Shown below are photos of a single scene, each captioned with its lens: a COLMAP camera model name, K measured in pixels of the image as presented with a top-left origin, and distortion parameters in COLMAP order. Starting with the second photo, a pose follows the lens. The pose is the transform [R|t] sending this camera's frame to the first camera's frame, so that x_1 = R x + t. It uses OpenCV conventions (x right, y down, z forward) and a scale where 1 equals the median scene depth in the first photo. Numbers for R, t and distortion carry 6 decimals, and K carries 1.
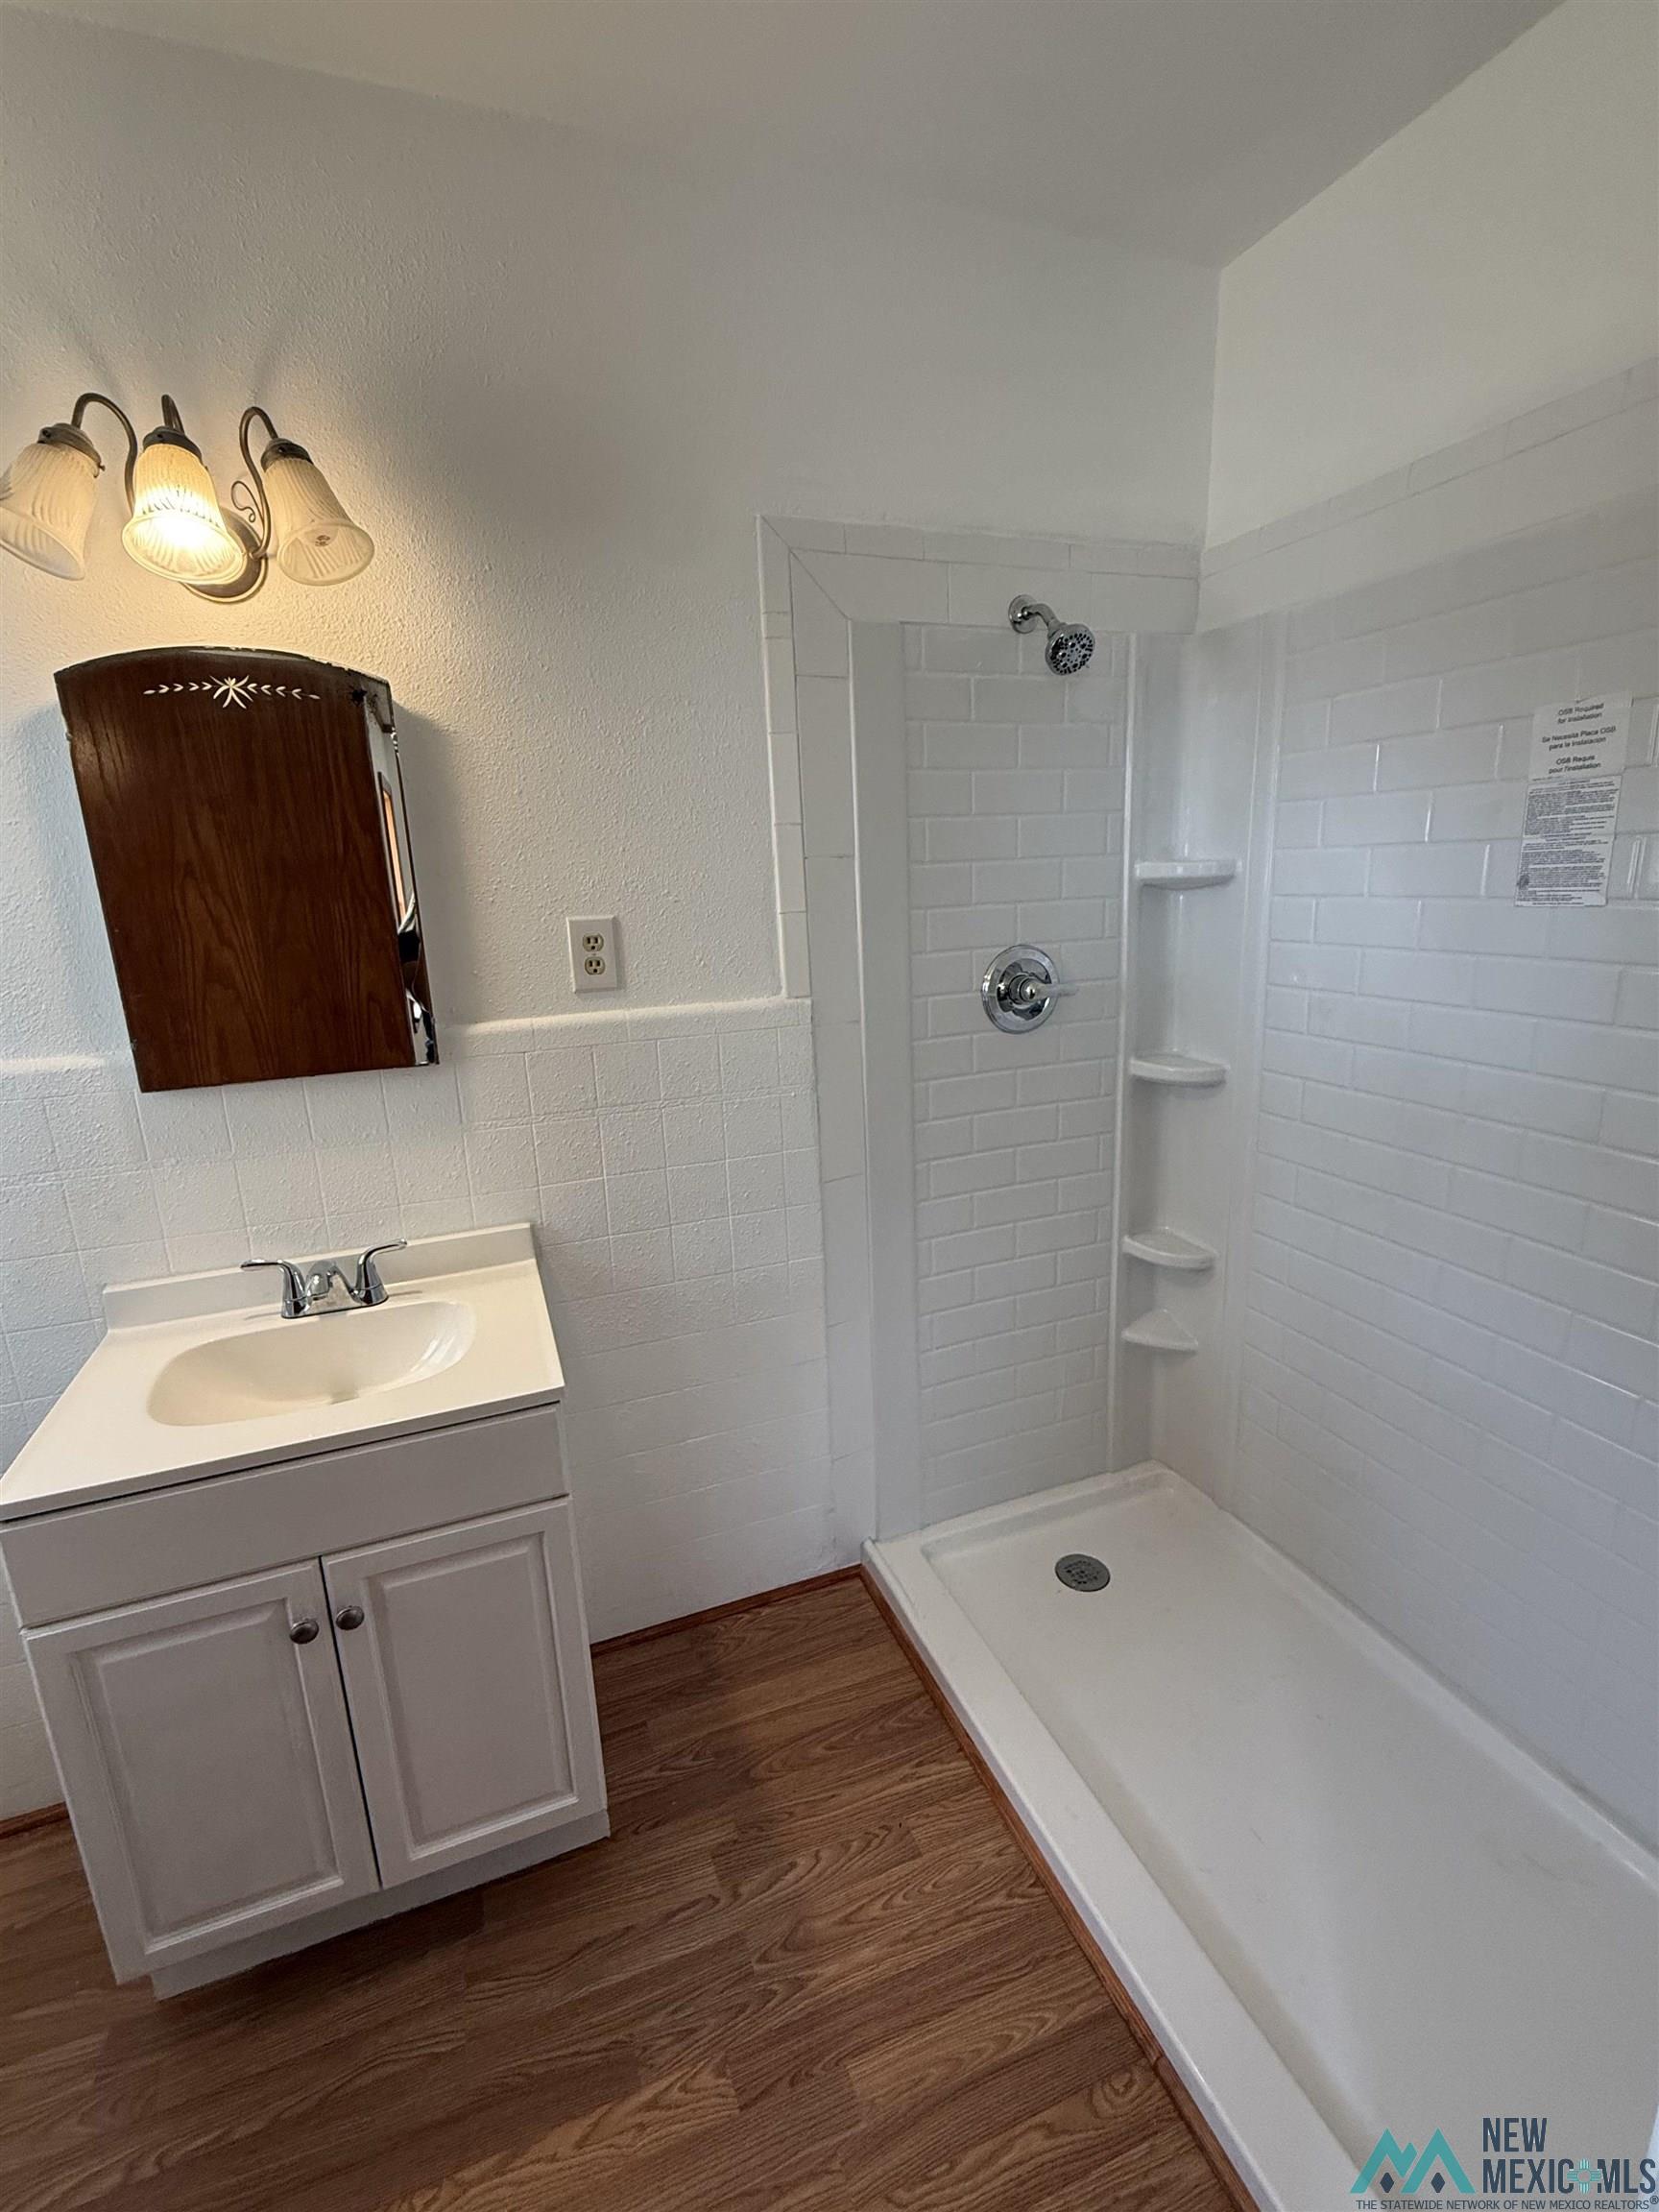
lens RADIAL K [[975.6, 0, 823.6], [0, 975.6, 1107.1], [0, 0, 1]] dist [0.000124, 0.000490]
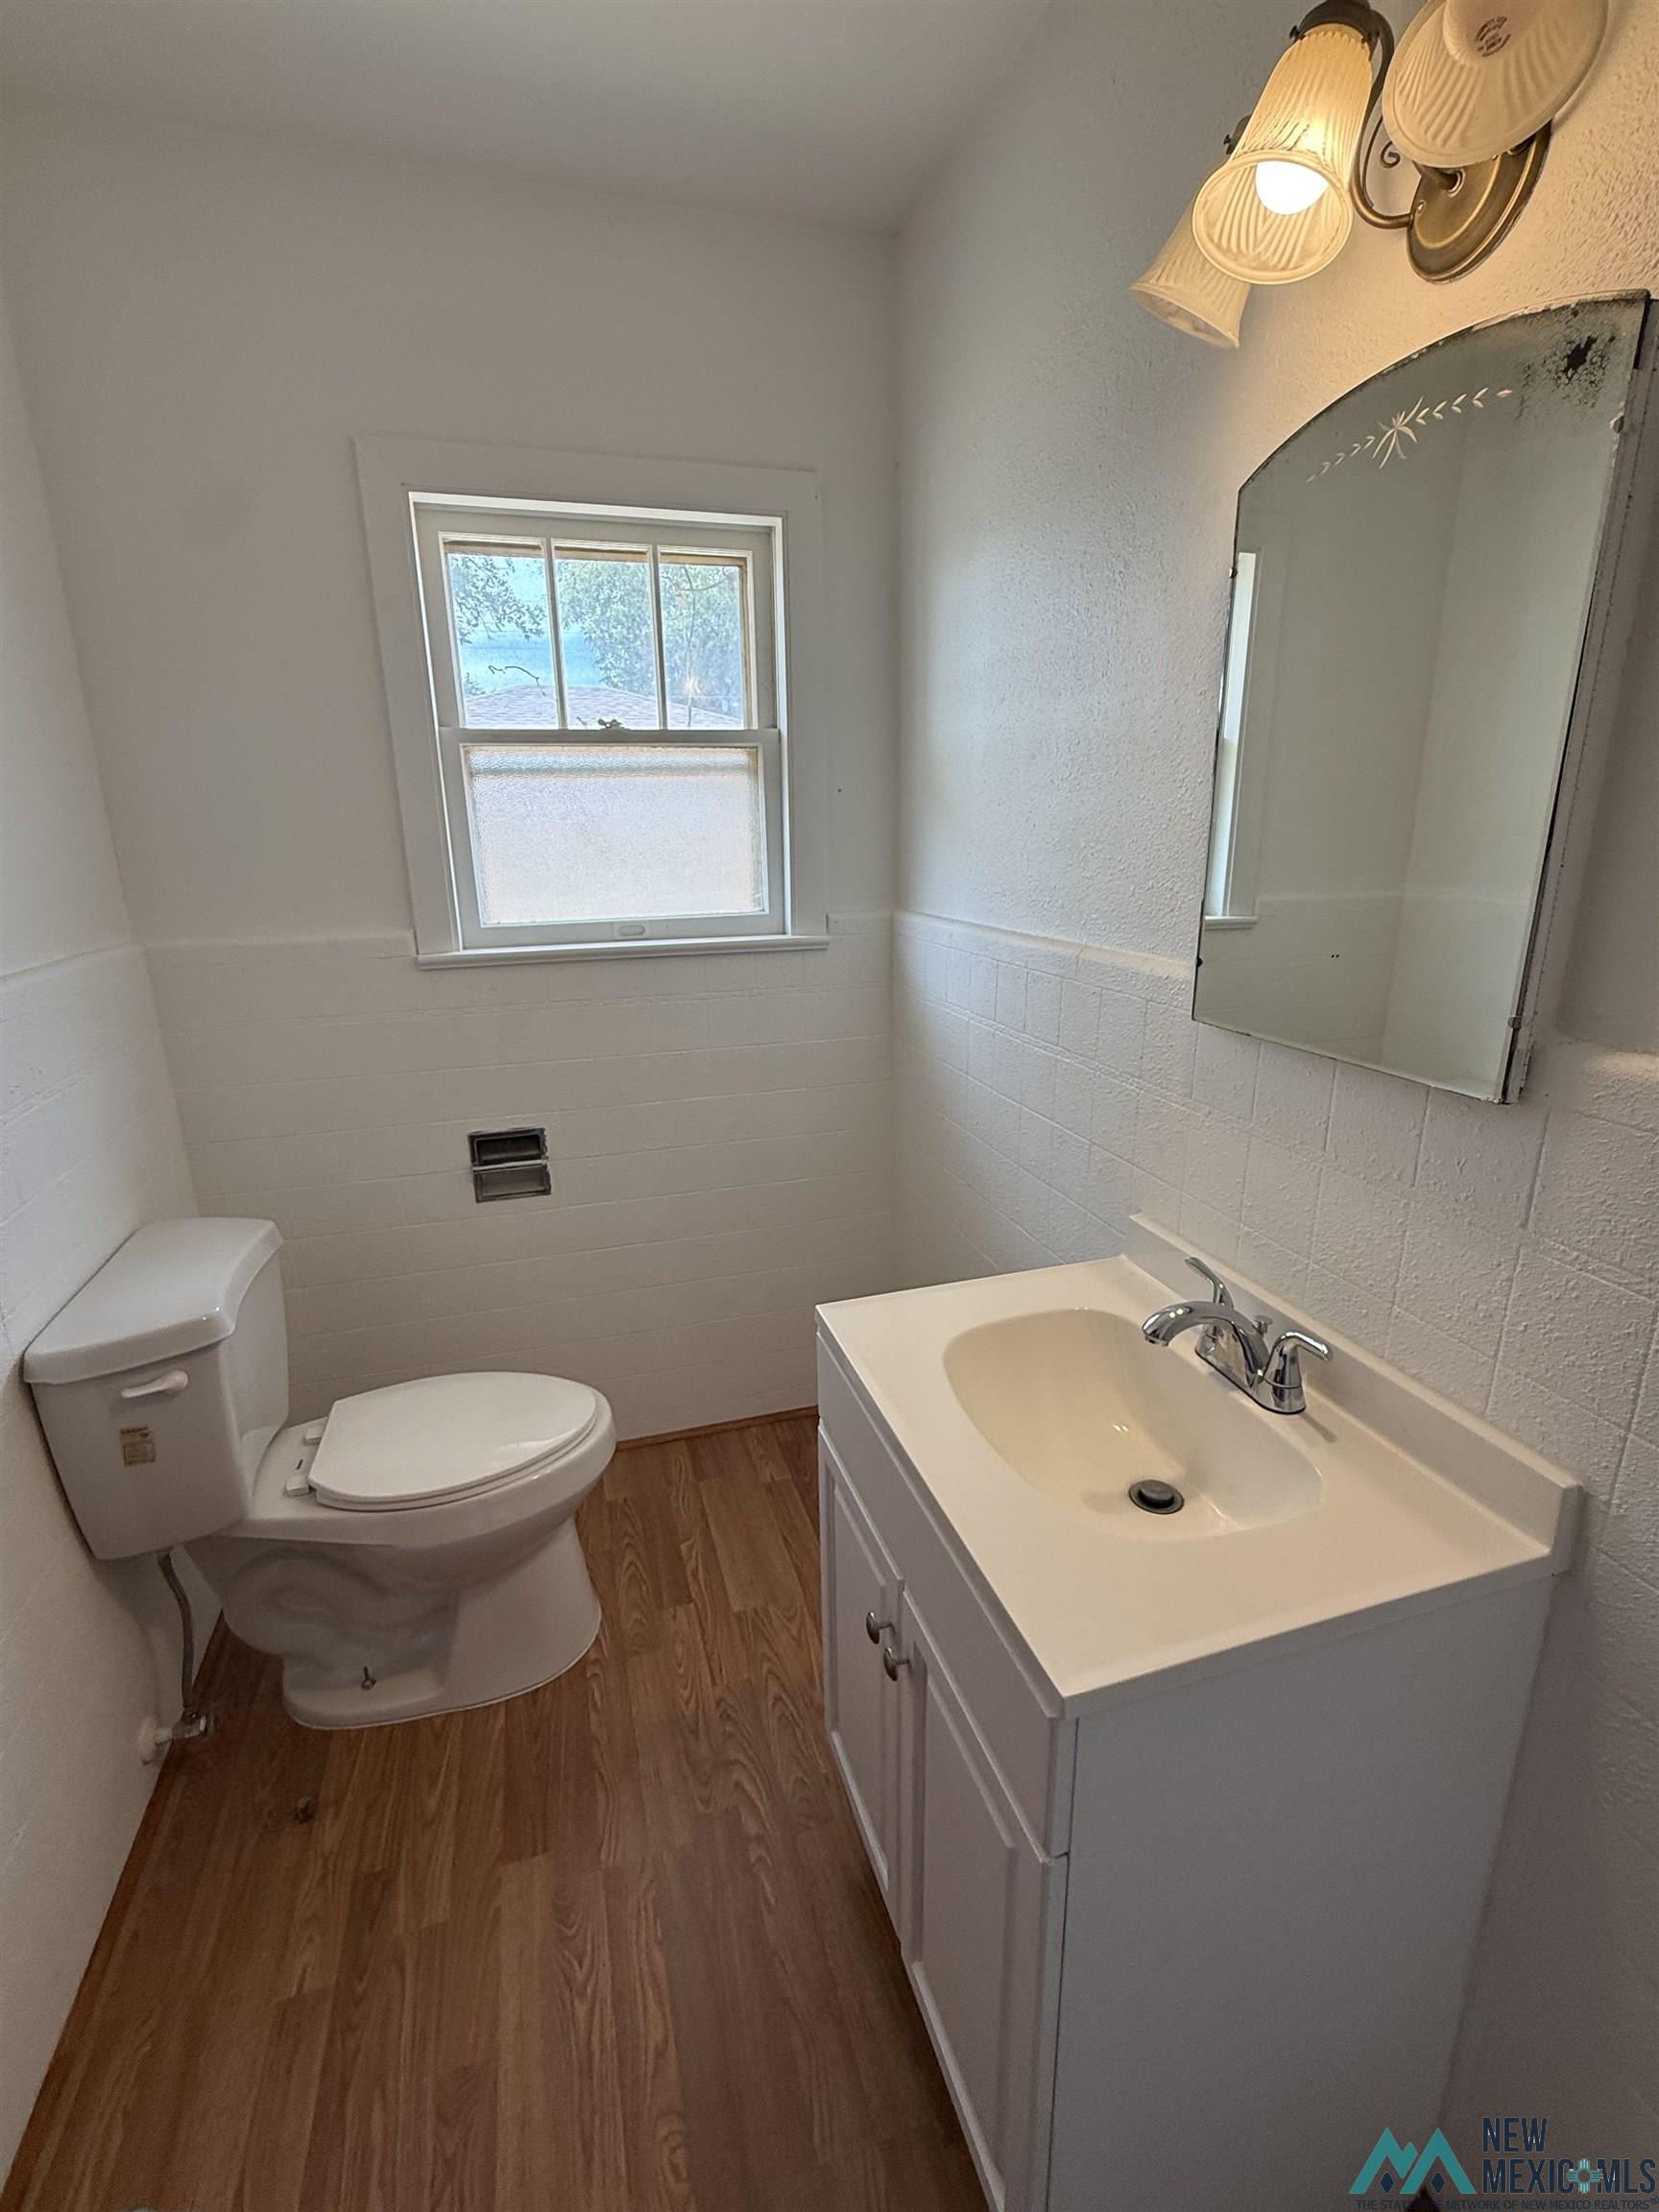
lens RADIAL K [[975.6, 0, 841.2], [0, 975.6, 1114.2], [0, 0, 1]] dist [0.000124, 0.000490]
pose [[-0.071989, 0.306852, -0.949031, 0.136114], [-0.222832, 0.922502, 0.315177, -0.133435], [0.972195, 0.234164, 0.001966, 0.703158]]
